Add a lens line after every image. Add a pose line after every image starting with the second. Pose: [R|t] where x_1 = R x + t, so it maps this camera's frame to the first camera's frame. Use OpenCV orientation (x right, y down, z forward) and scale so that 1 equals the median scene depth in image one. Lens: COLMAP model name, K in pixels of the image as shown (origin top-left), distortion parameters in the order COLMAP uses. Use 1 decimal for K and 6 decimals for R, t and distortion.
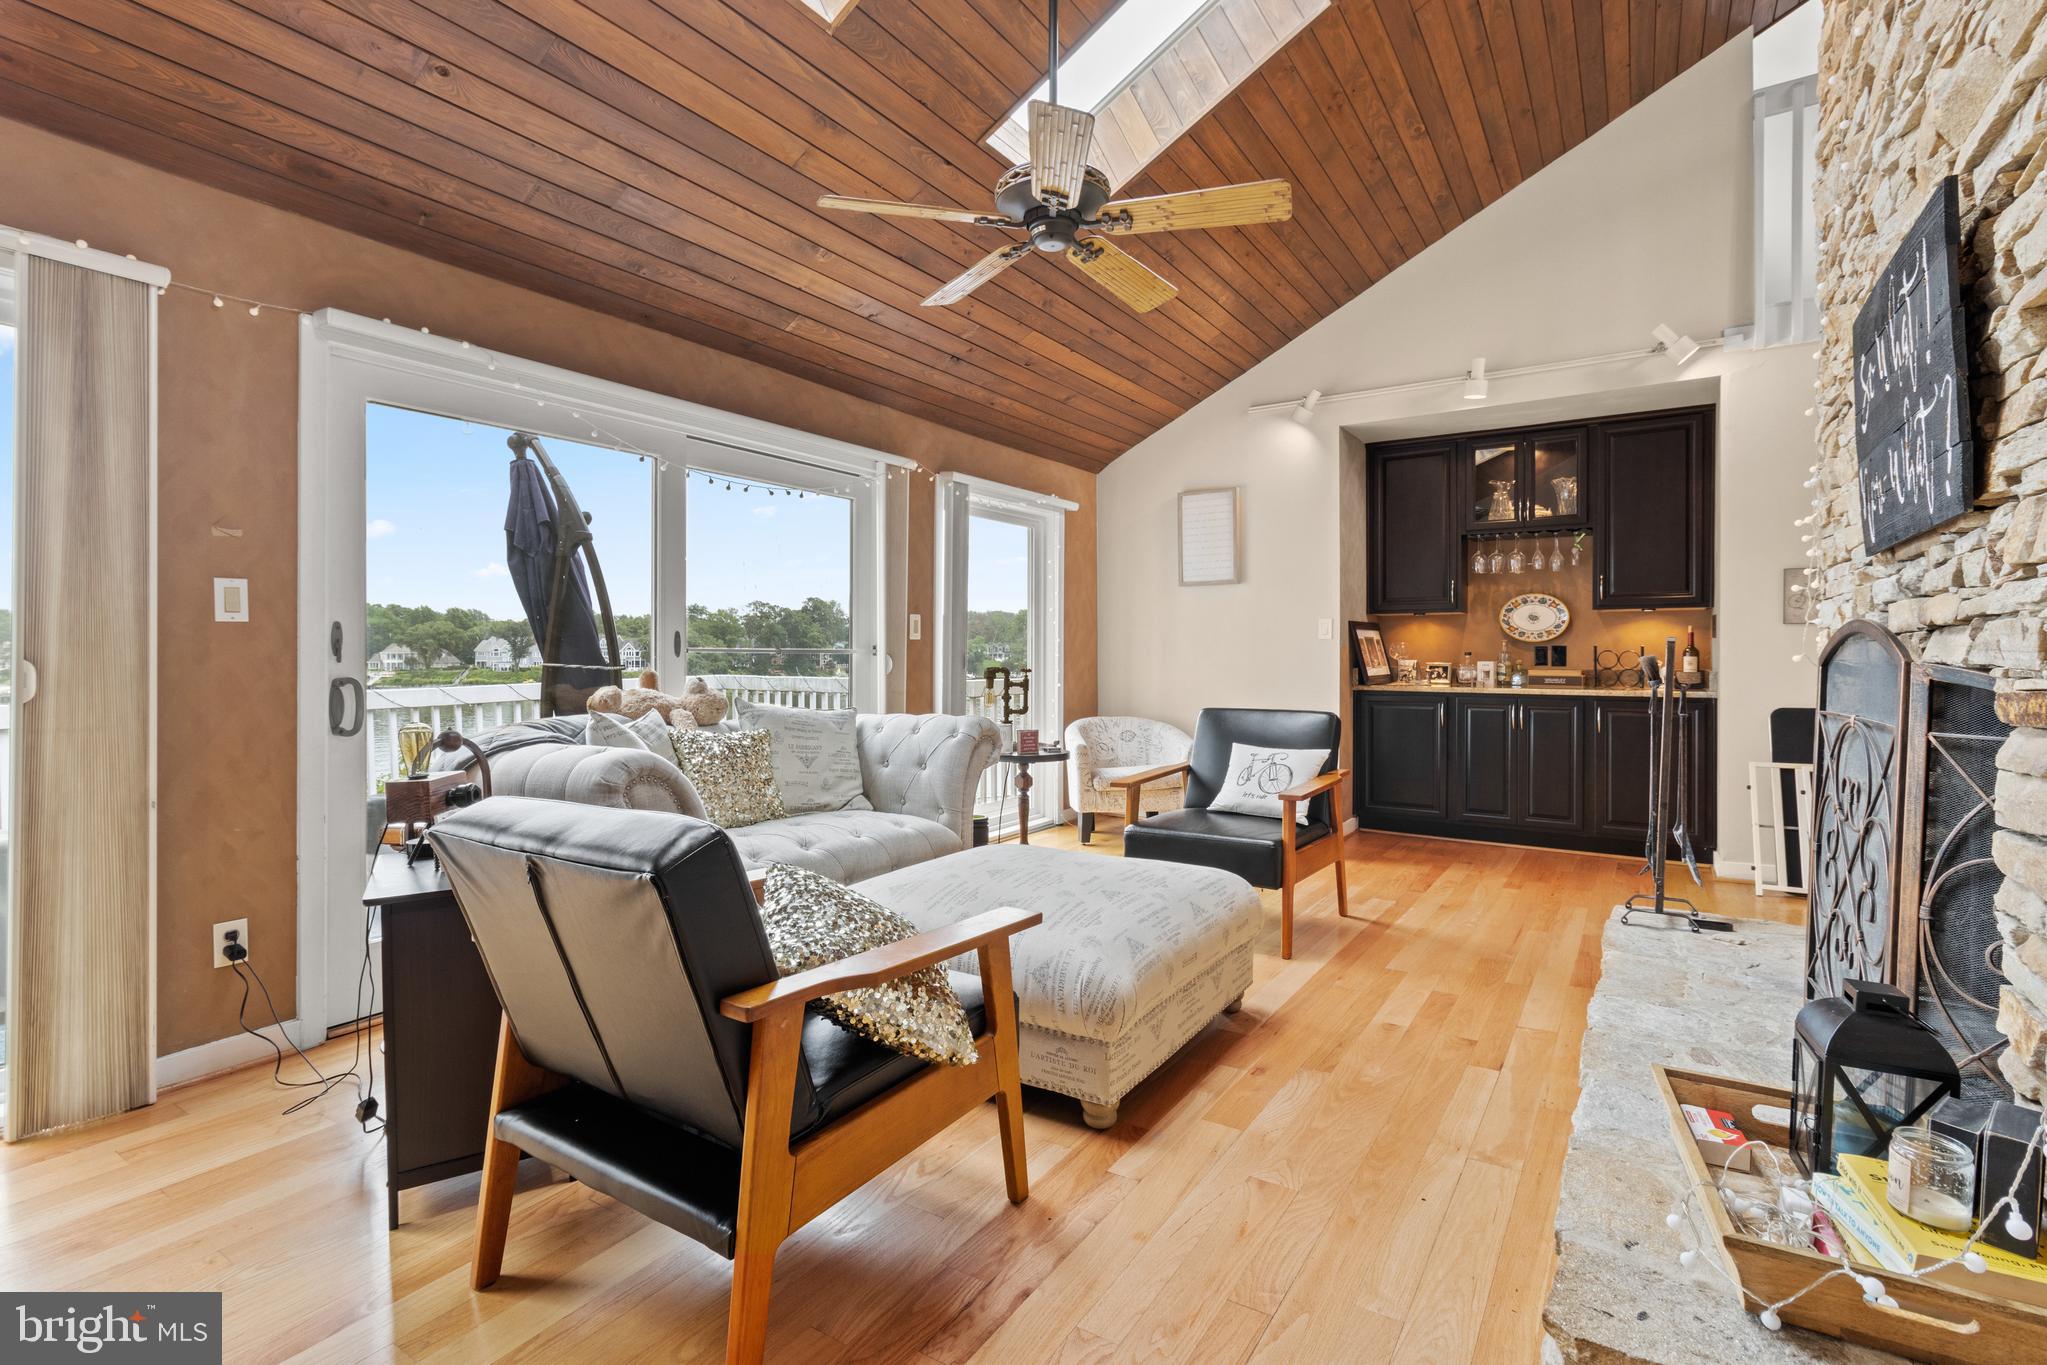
lens RADIAL K [[946.0, 0, 1025.9], [0, 946.0, 670.6], [0, 0, 1]] dist [0.000455, 0.000003]
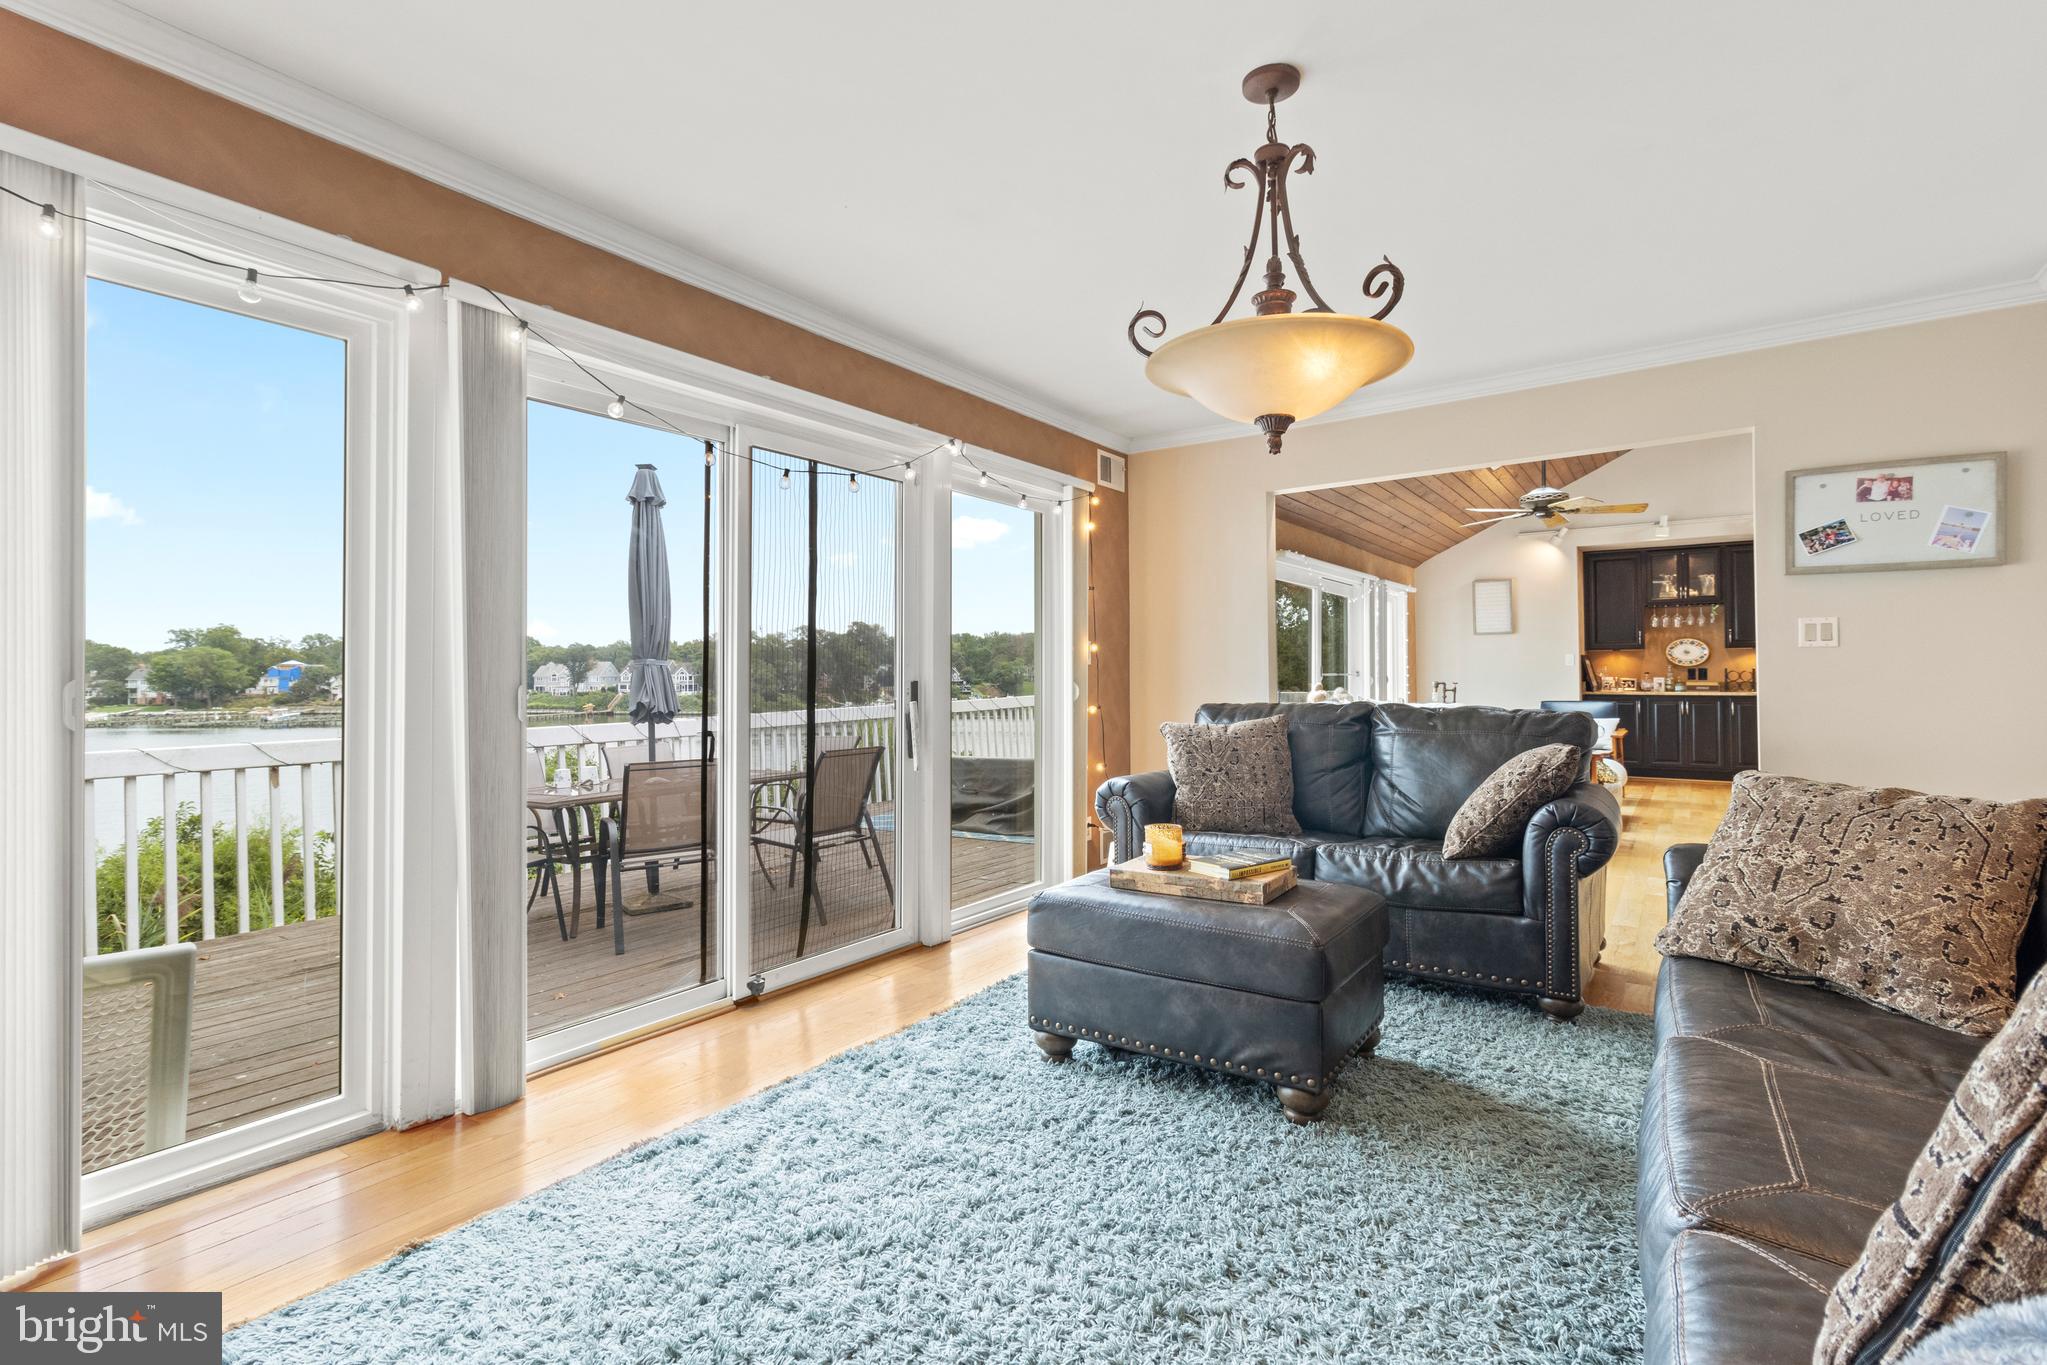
lens RADIAL K [[946.0, 0, 1021.1], [0, 946.0, 682.7], [0, 0, 1]] dist [0.000455, 0.000003]
pose [[0.999420, -0.006927, -0.033353, -0.636489], [0.006598, 0.999929, -0.009950, 0.009916], [0.033420, 0.009725, 0.999394, -0.790066]]
